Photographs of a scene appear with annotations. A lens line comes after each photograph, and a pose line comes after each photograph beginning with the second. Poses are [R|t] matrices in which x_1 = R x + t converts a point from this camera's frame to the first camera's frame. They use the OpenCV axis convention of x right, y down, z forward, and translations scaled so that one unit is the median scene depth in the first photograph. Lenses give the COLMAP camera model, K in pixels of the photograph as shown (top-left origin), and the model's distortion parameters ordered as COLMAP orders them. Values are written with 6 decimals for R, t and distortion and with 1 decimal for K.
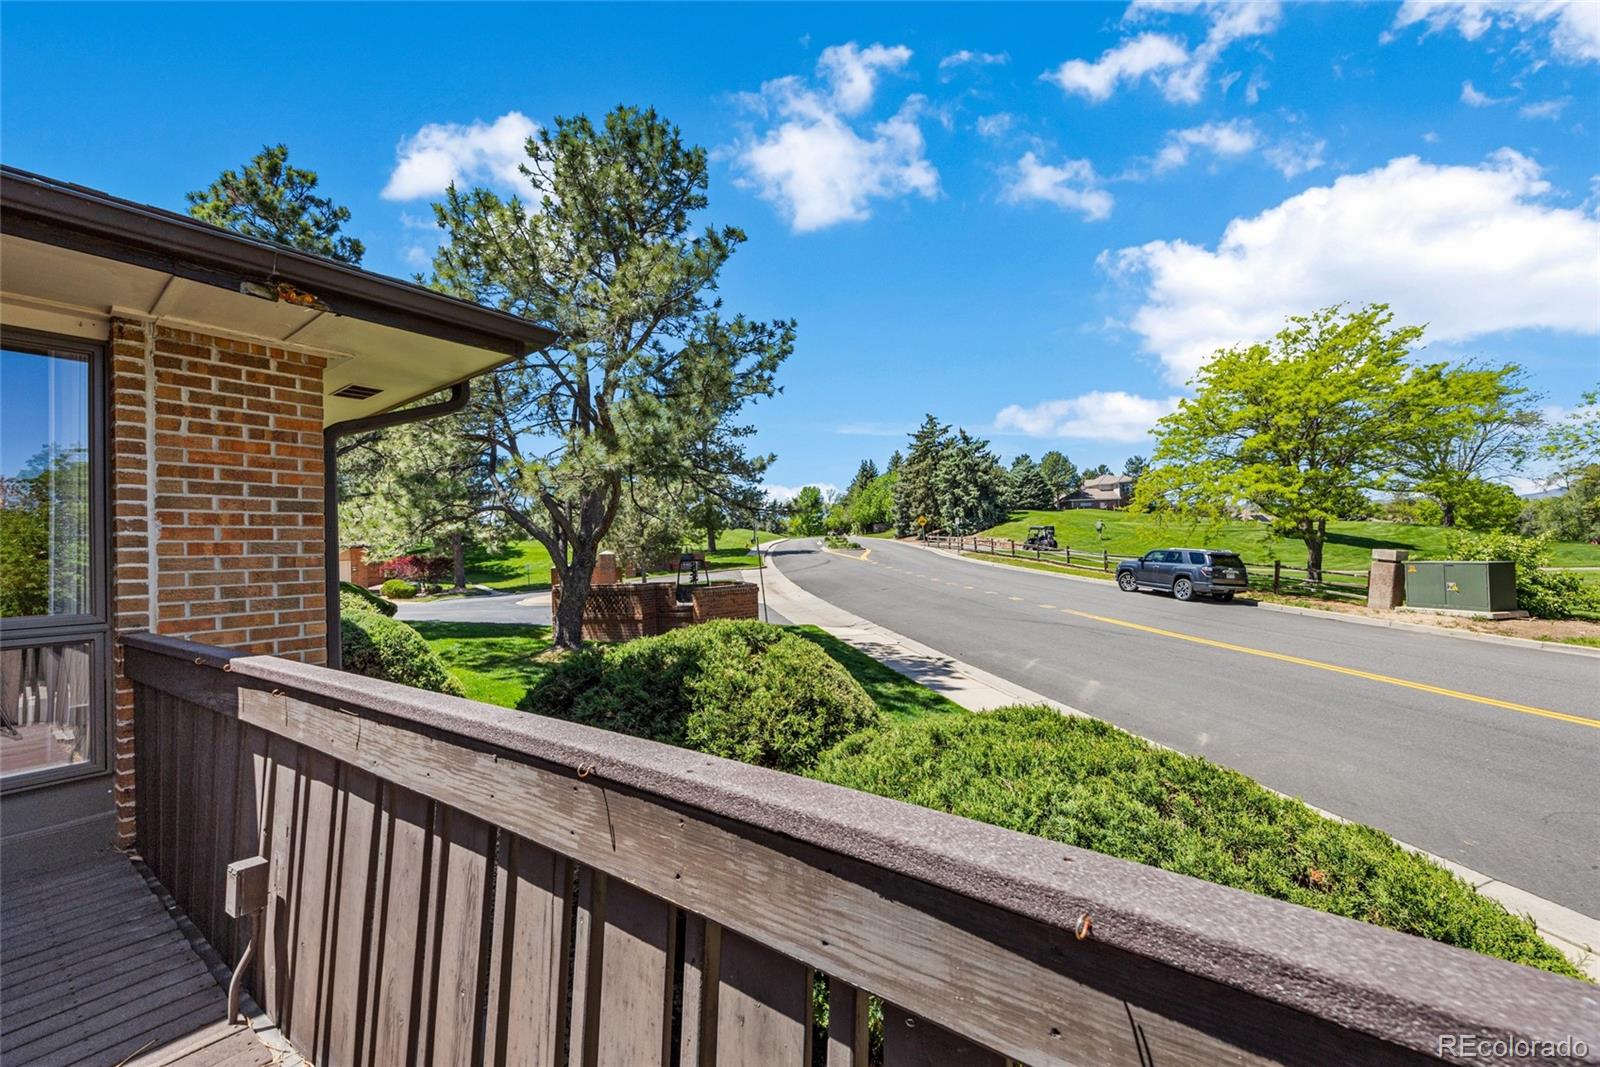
lens RADIAL K [[651.8, 0, 794.4], [0, 651.8, 535.8], [0, 0, 1]] dist [-0.002584, 0.000106]
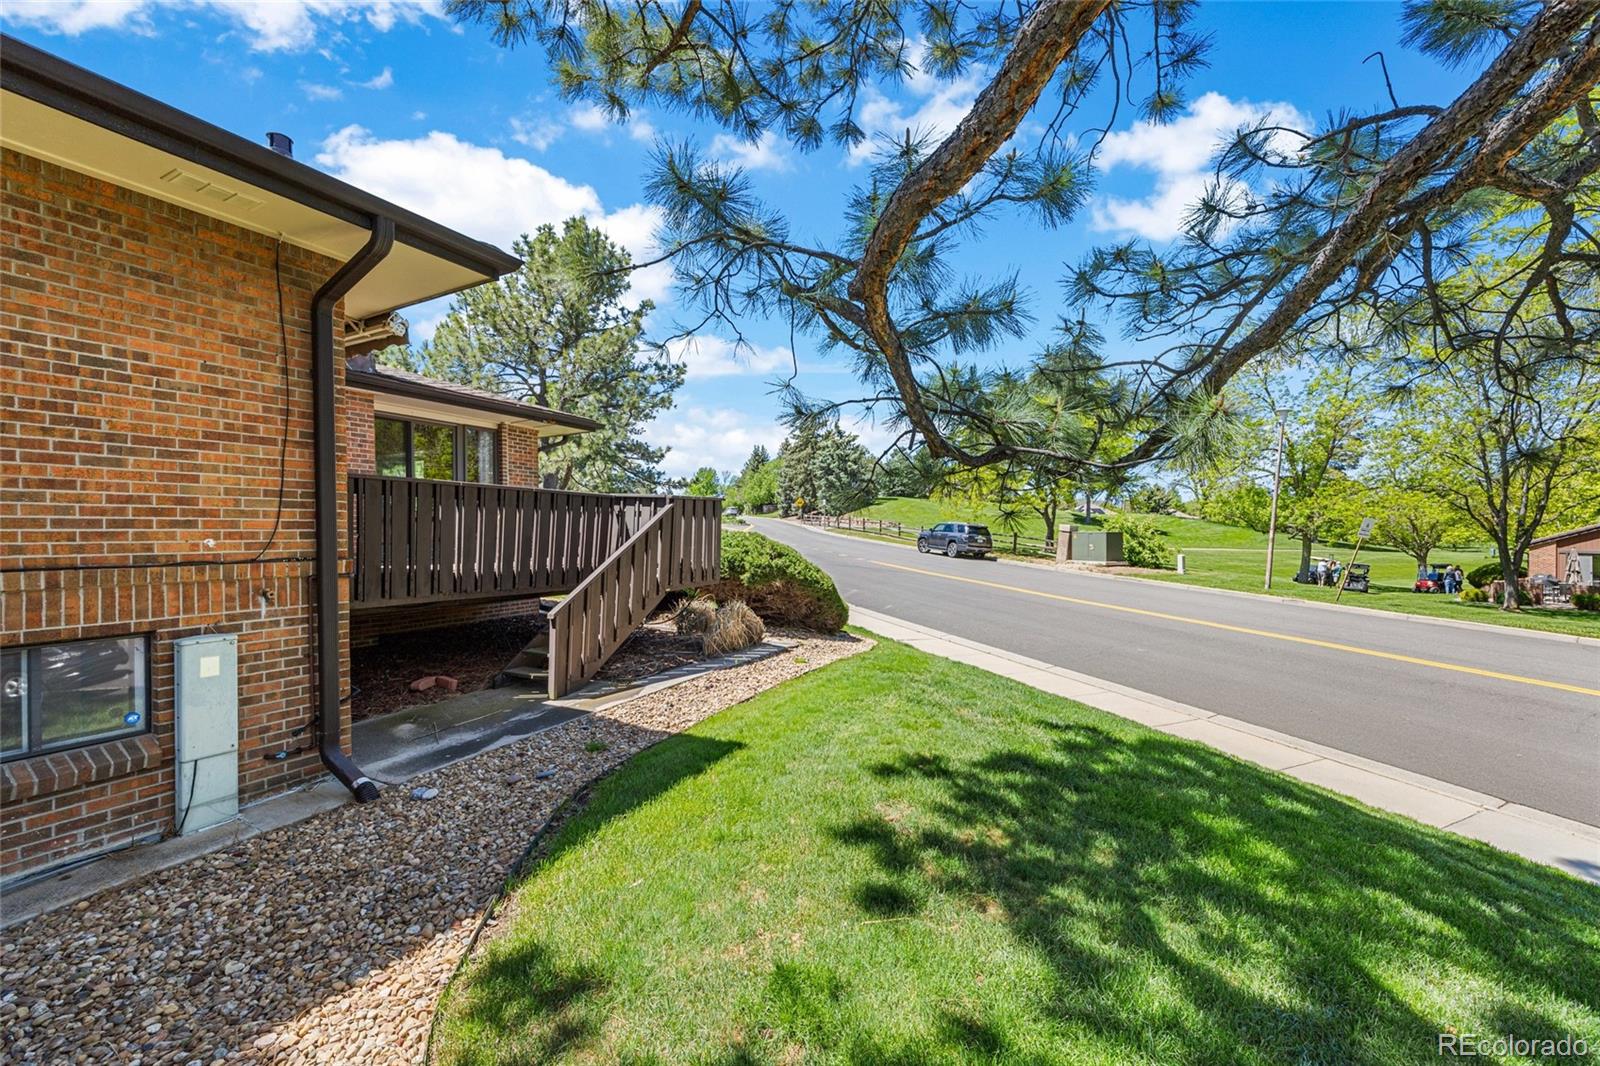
lens RADIAL K [[651.8, 0, 802.5], [0, 651.8, 536.5], [0, 0, 1]] dist [-0.002584, 0.000106]
pose [[0.985186, 0.022849, 0.169961, 0.004911], [-0.027503, 0.999307, 0.025080, 0.008977], [-0.169270, -0.029383, 0.985132, -0.143096]]
